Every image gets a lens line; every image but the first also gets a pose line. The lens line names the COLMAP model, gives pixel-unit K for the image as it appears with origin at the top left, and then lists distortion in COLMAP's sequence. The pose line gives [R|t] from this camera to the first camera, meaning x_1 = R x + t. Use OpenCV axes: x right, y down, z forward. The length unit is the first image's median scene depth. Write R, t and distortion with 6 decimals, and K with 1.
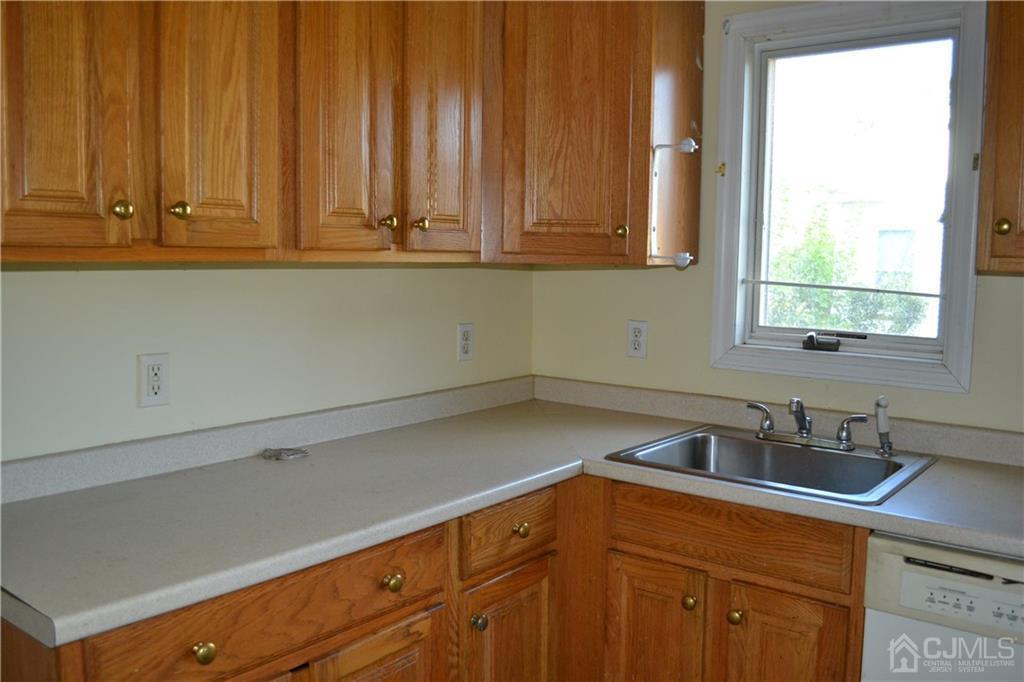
lens RADIAL K [[858.3, 0, 512.0], [0, 858.3, 341.0], [0, 0, 1]] dist [-0.087019, 0.008816]
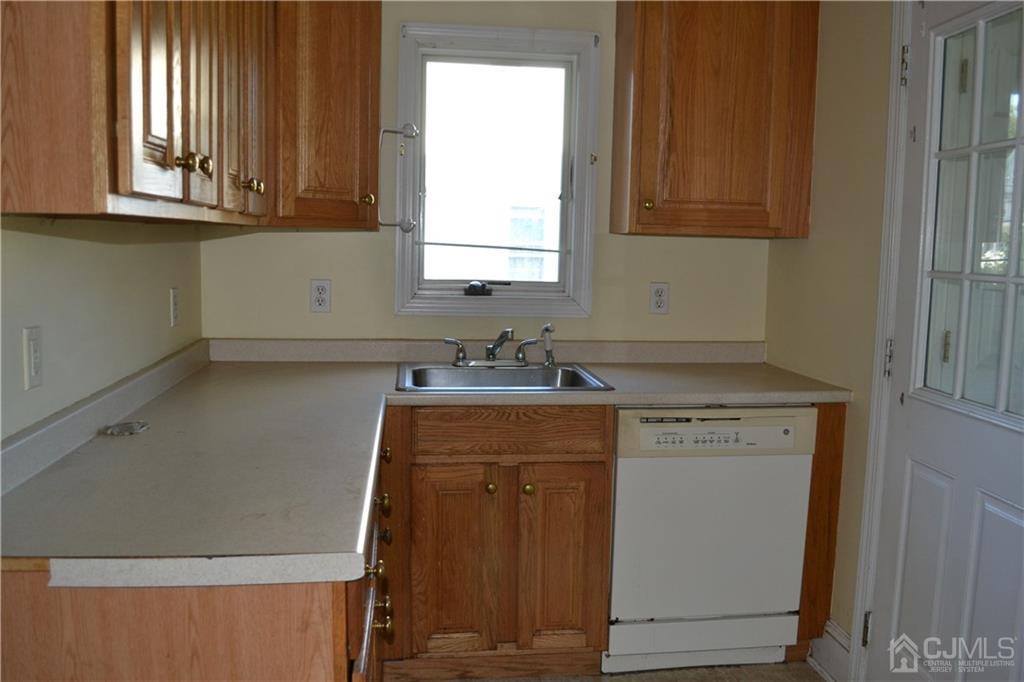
lens RADIAL K [[858.3, 0, 512.0], [0, 858.3, 341.0], [0, 0, 1]] dist [-0.087019, 0.008816]
pose [[0.698283, -0.082881, 0.711008, -0.574420], [0.058883, 0.996559, 0.058338, 0.007238], [-0.713396, 0.001130, 0.700760, 0.047685]]
